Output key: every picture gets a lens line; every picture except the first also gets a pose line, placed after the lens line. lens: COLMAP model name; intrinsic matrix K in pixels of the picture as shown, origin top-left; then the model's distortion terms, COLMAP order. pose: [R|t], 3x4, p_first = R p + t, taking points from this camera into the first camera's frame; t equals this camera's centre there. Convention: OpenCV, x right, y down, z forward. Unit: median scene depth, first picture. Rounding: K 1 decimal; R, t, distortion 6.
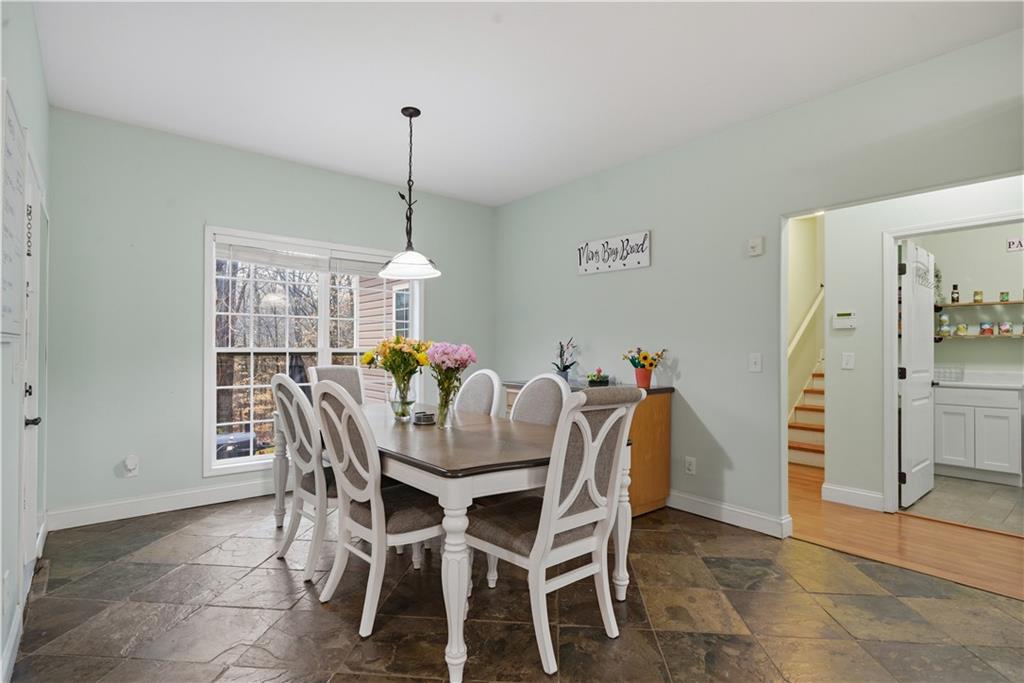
lens RADIAL K [[523.2, 0, 510.2], [0, 523.2, 346.6], [0, 0, 1]] dist [0.003352, 0.002503]
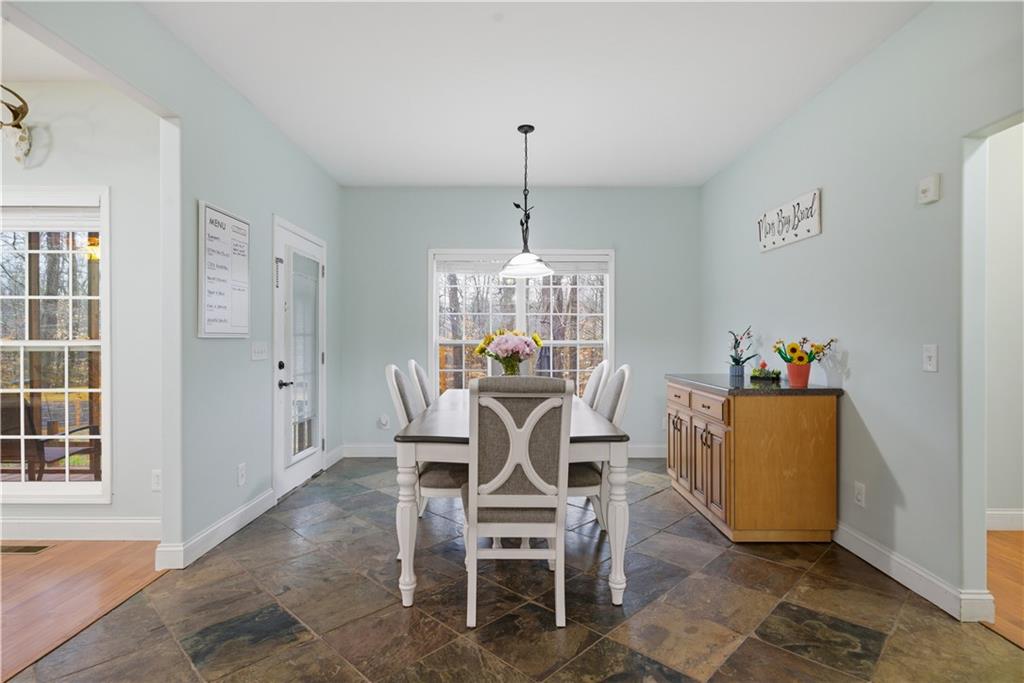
lens RADIAL K [[523.2, 0, 504.0], [0, 523.2, 342.1], [0, 0, 1]] dist [0.003352, 0.002503]
pose [[0.765017, -0.002283, -0.644006, 0.515357], [0.006645, 0.999968, 0.004348, 0.003355], [0.643975, -0.007606, 0.765008, 0.114613]]
